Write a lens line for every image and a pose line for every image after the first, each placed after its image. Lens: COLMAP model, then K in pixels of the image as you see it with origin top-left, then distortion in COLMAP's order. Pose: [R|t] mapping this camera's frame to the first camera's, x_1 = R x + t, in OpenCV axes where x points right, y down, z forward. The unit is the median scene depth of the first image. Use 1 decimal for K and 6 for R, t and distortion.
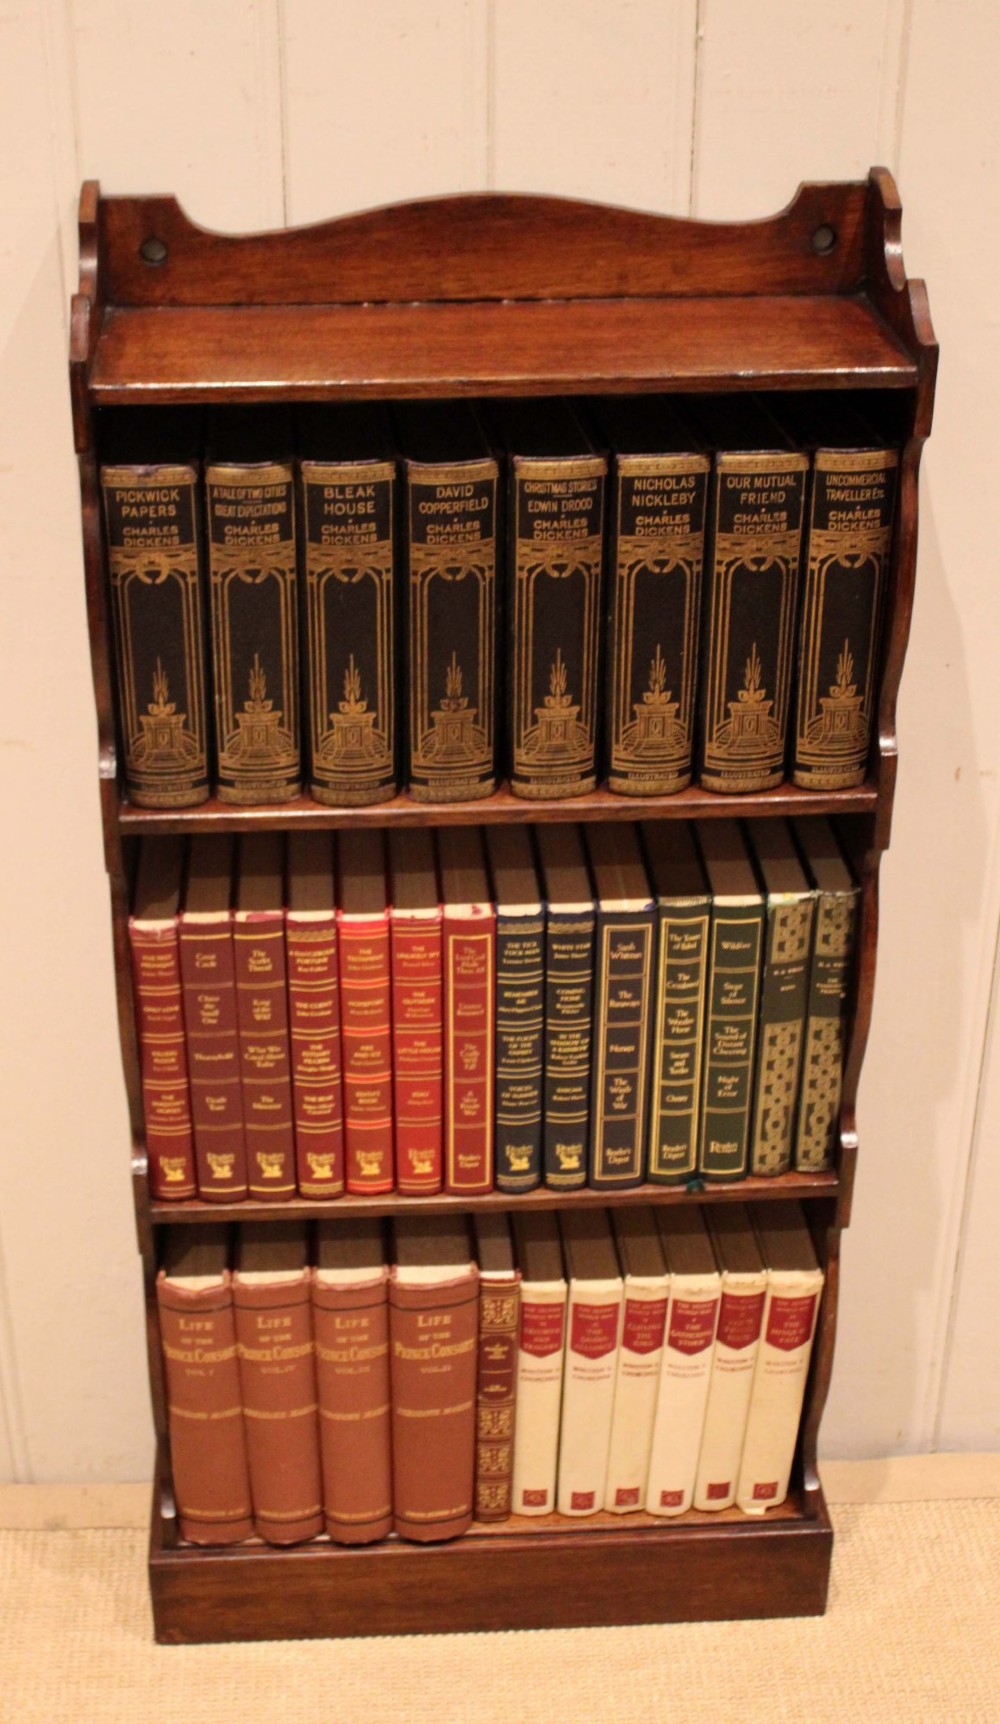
lens RADIAL K [[2356.3, 0, 456.5], [0, 2356.3, 807.7], [0, 0, 1]] dist [-0.079252, 0.044268]
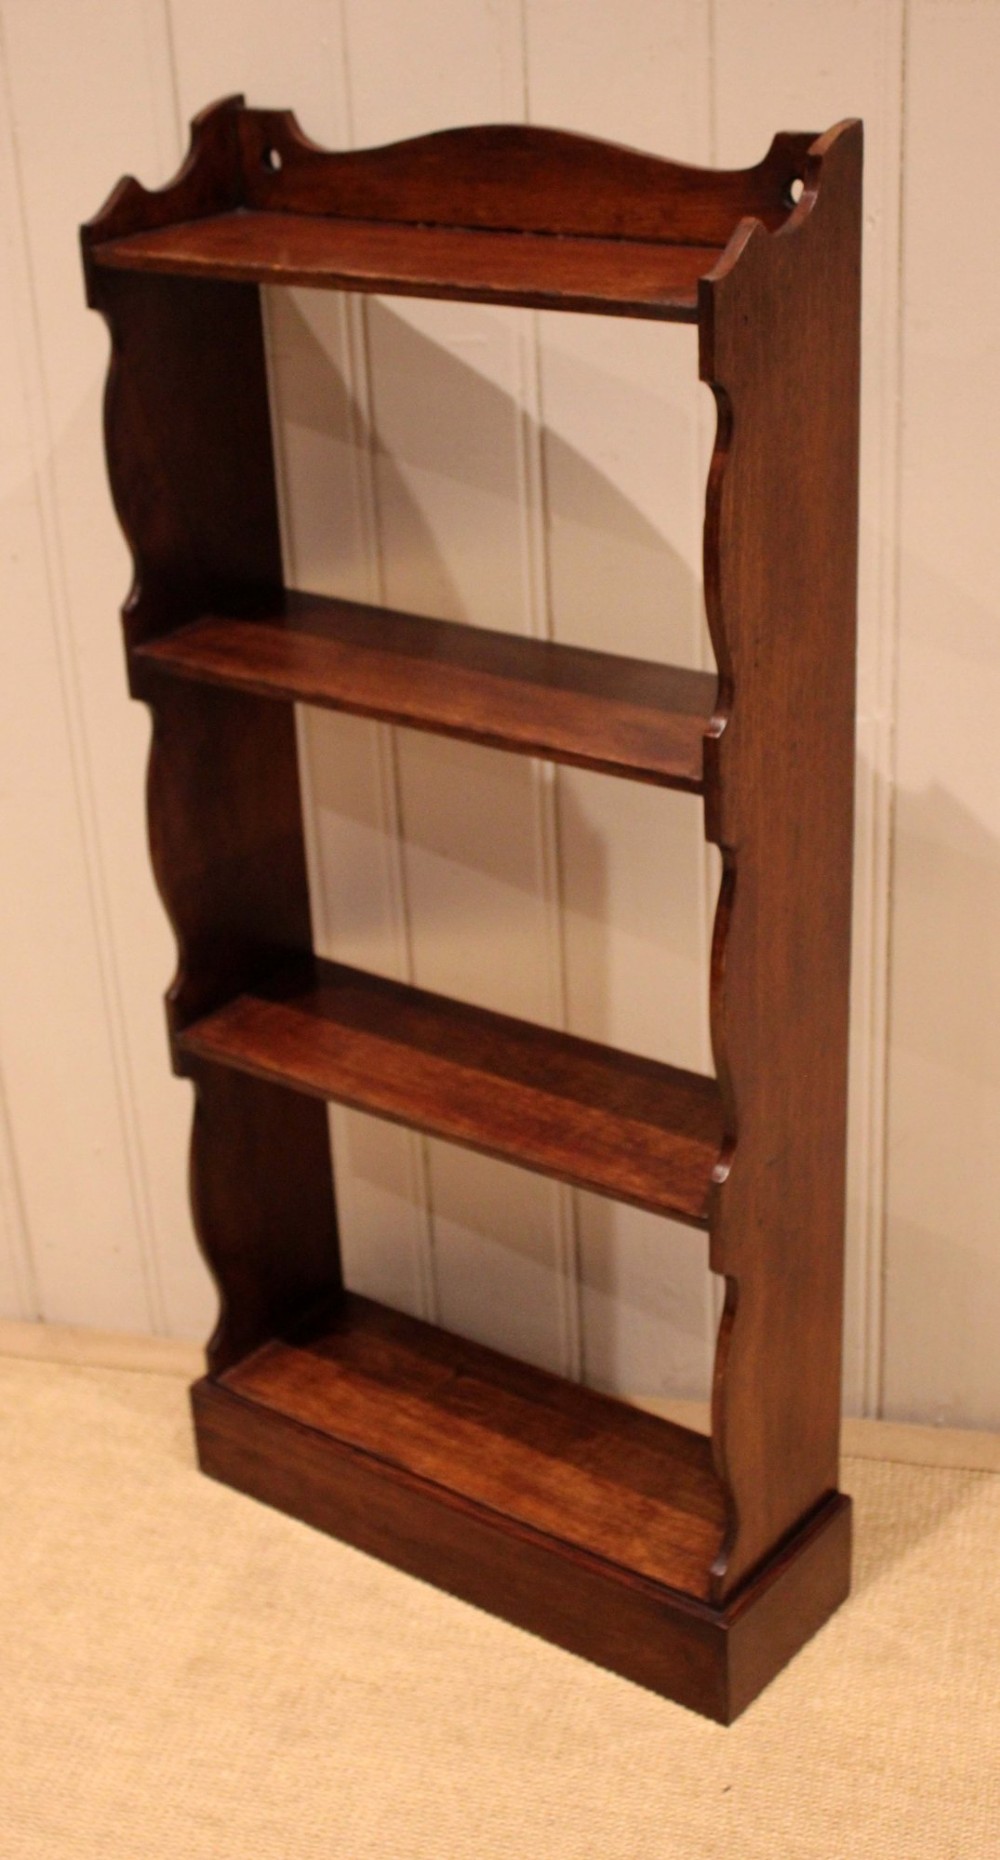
lens RADIAL K [[2452.5, 0, 500.0], [0, 2452.5, 930.0], [0, 0, 1]] dist [-0.045937, -0.037513]
pose [[0.759233, 0.248413, -0.601545, 0.725894], [-0.272553, 0.960695, 0.052726, 0.023674], [0.590999, 0.123922, 0.797097, 0.178276]]
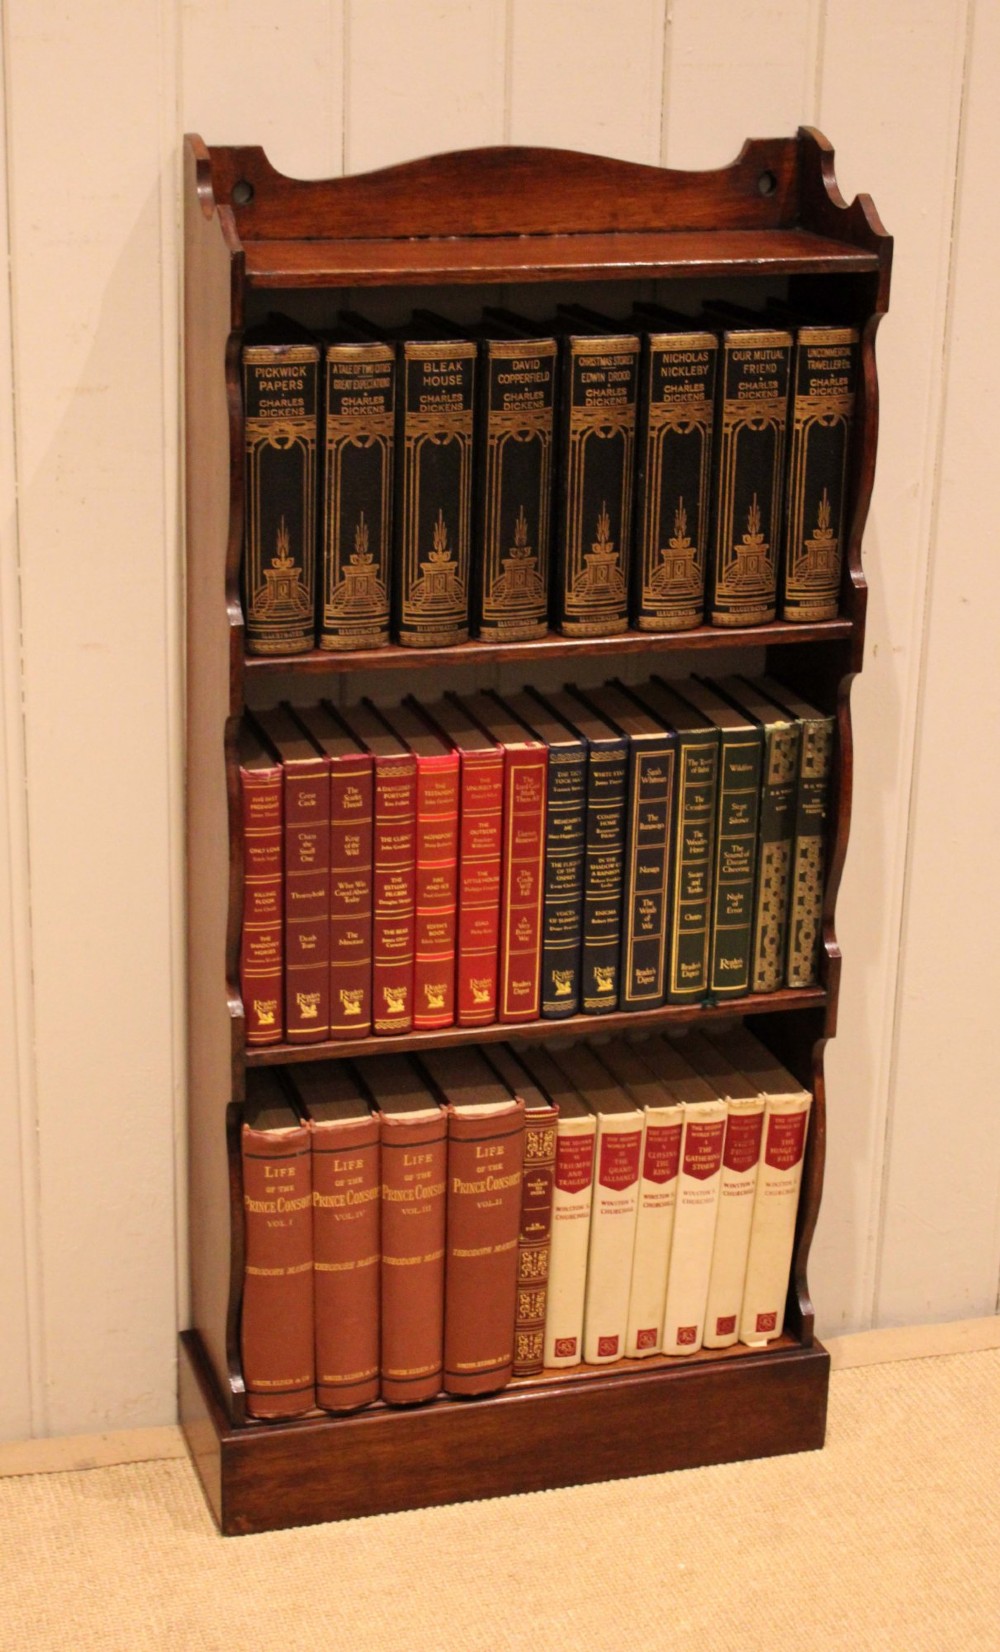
lens RADIAL K [[2769.7, 0, 442.4], [0, 2769.7, 773.7], [0, 0, 1]] dist [0.006078, -0.140304]
pose [[0.973609, -0.053331, 0.221903, -0.350519], [0.091255, 0.982174, -0.164336, 0.288187], [-0.209183, 0.180248, 0.961121, -0.318421]]
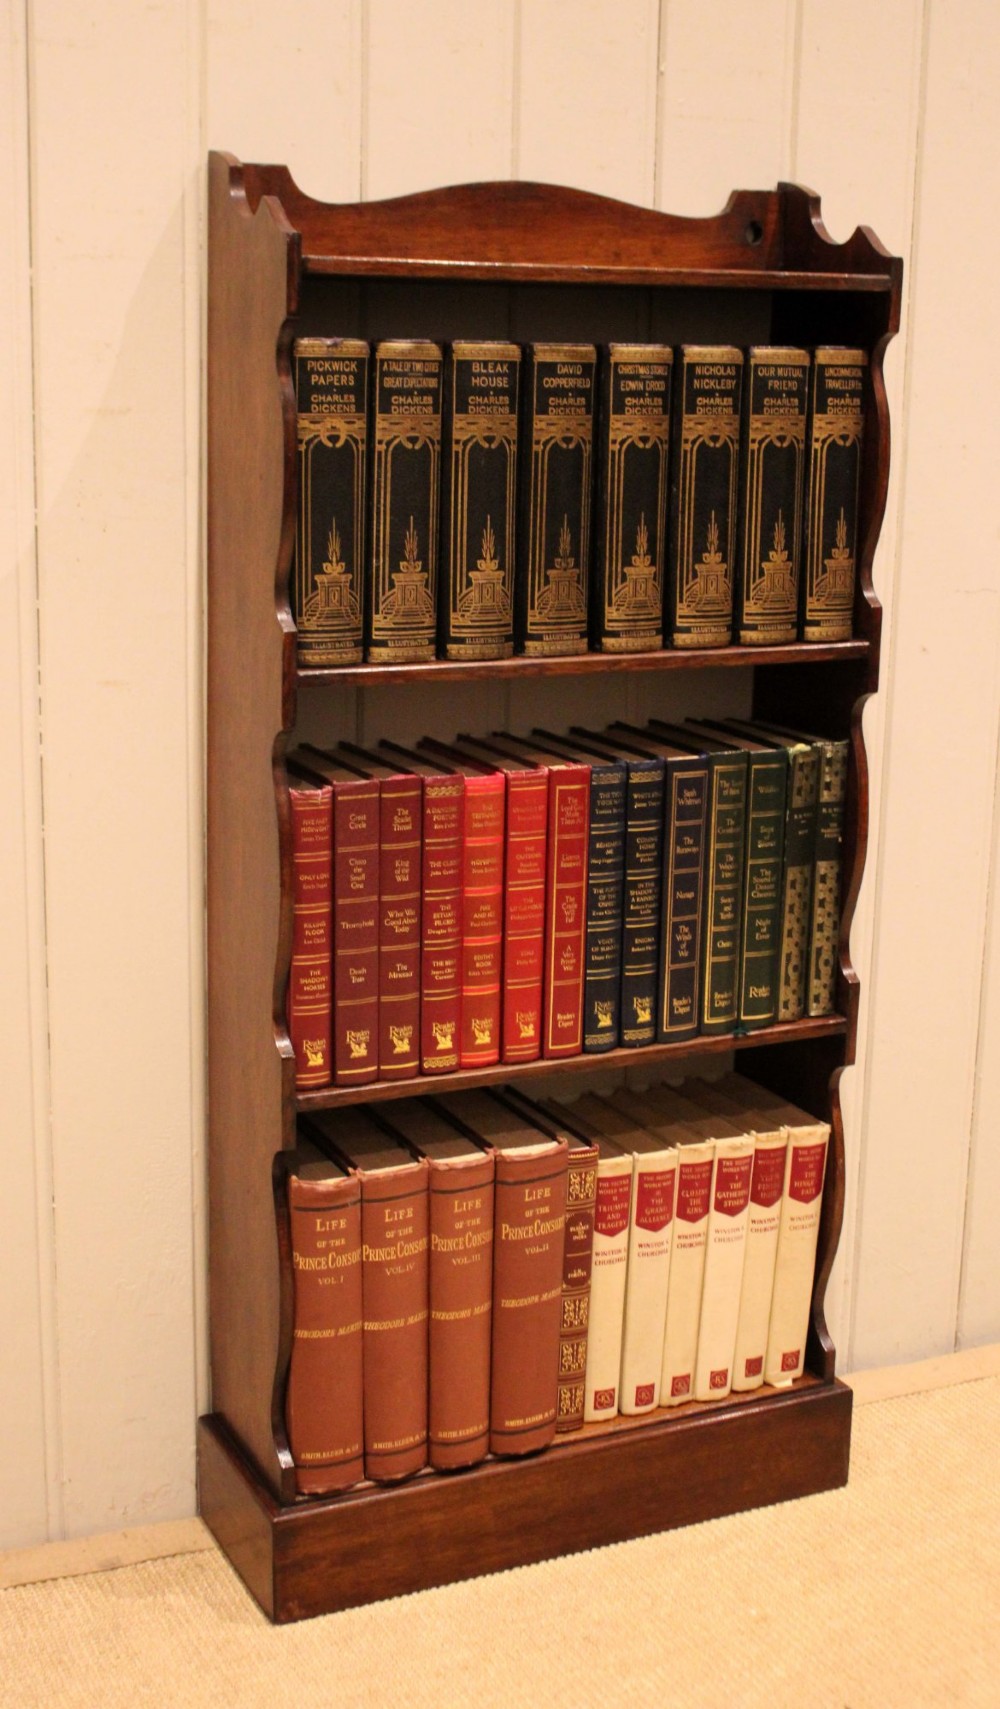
lens RADIAL K [[2171.3, 0, 475.2], [0, 2171.3, 800.9], [0, 0, 1]] dist [-0.060965, 0.062247]
pose [[0.925103, -0.059661, 0.375001, -0.447379], [0.164190, 0.953332, -0.253377, 0.330528], [-0.342384, 0.295971, 0.891726, 0.079162]]
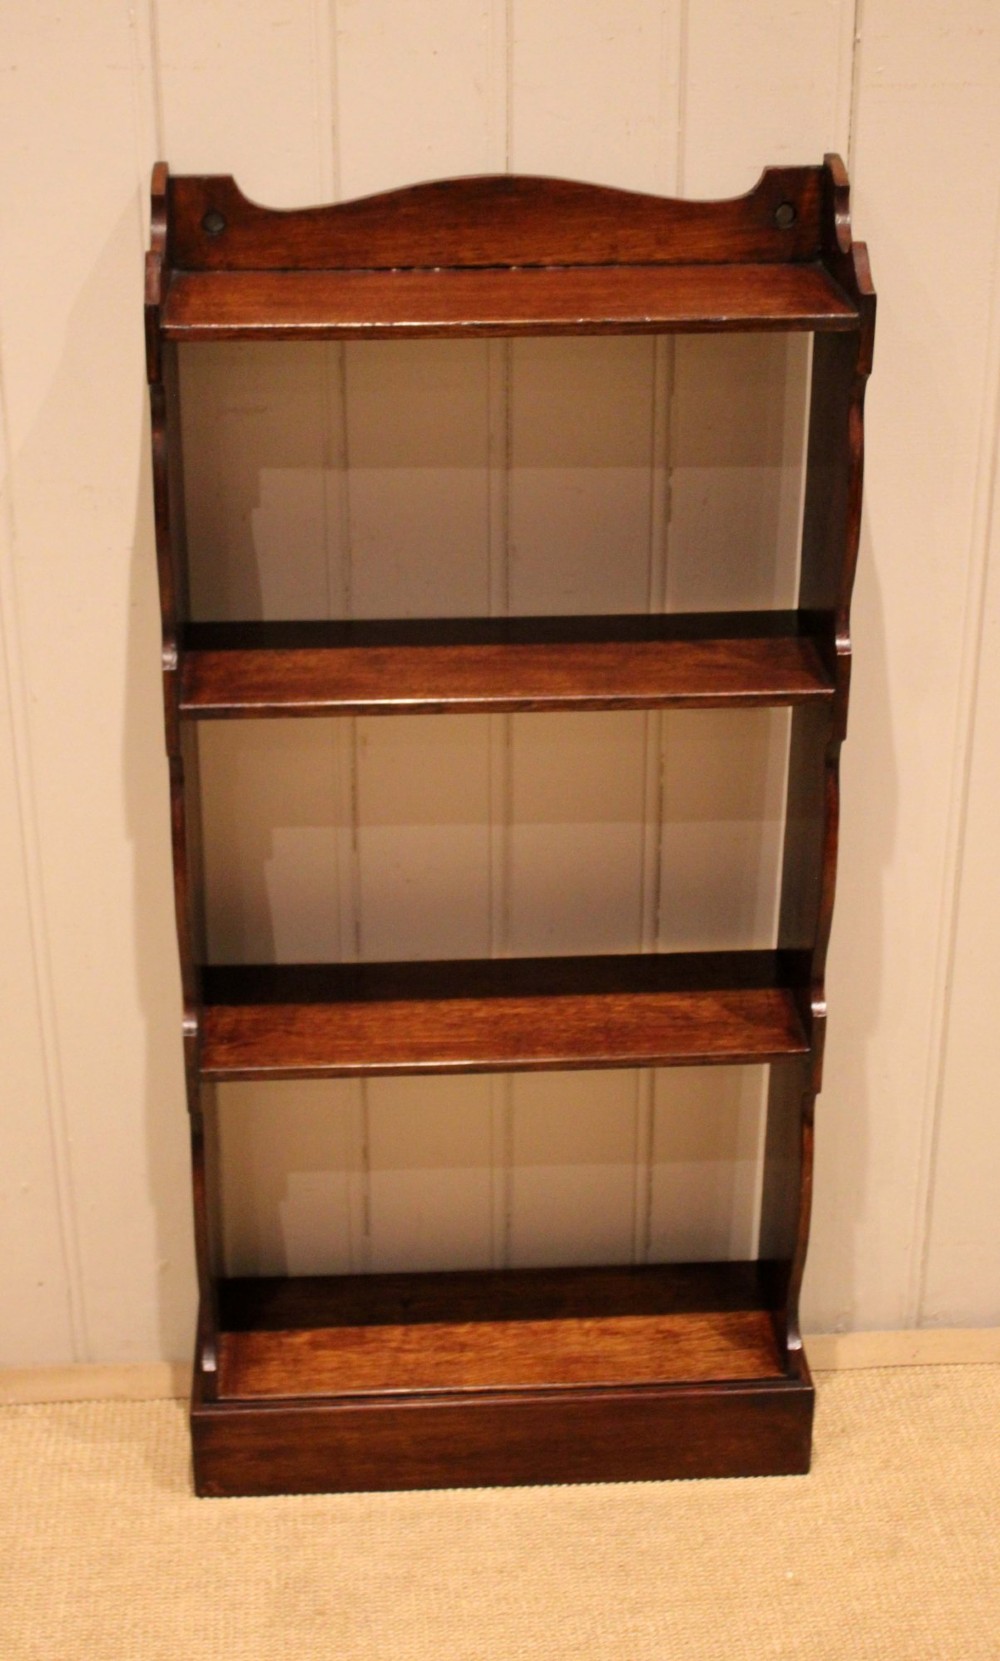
lens RADIAL K [[2437.2, 0, 495.9], [0, 2437.2, 748.8], [0, 0, 1]] dist [-0.021336, -0.040708]
pose [[0.999993, 0.002342, 0.002798, 0.009230], [-0.002142, 0.997591, -0.069340, 0.107207], [-0.002954, 0.069333, 0.997589, -0.193850]]
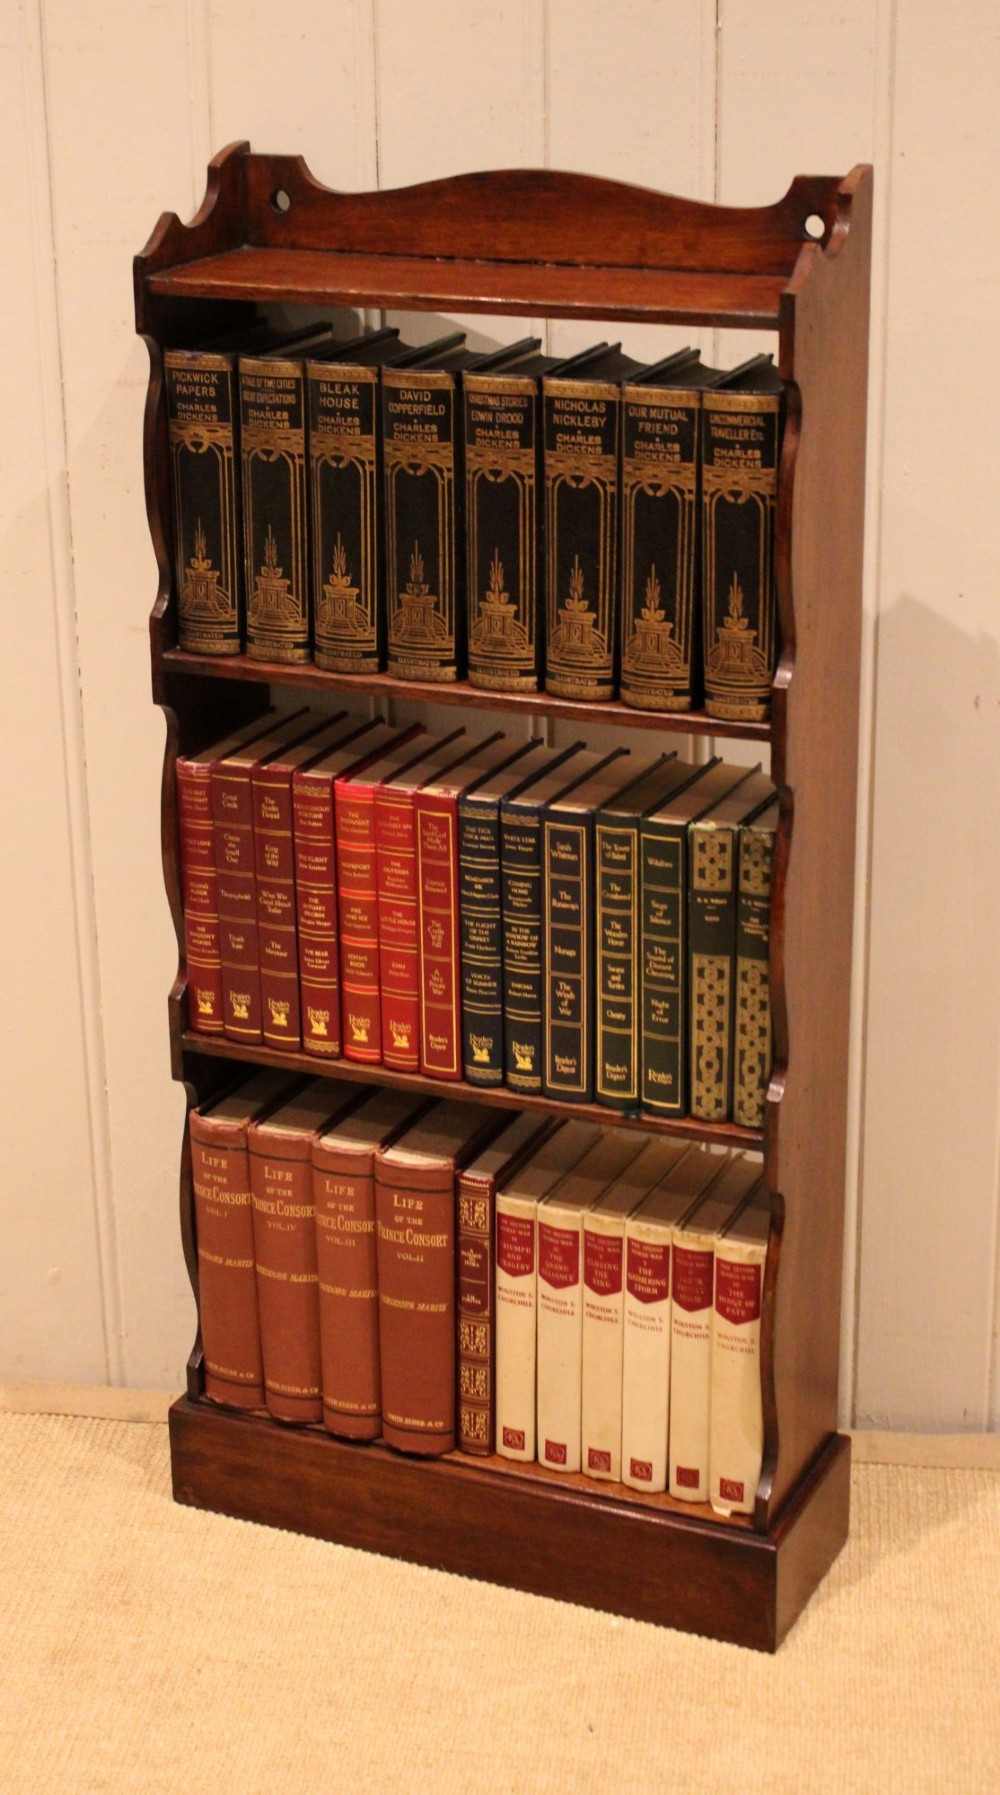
lens RADIAL K [[2967.0, 0, 508.0], [0, 2967.0, 787.8], [0, 0, 1]] dist [0.002641, 0.059268]
pose [[0.884968, 0.139413, -0.444293, 0.682047], [-0.213272, 0.969522, -0.120586, 0.211770], [0.413941, 0.201470, 0.887729, -0.247661]]
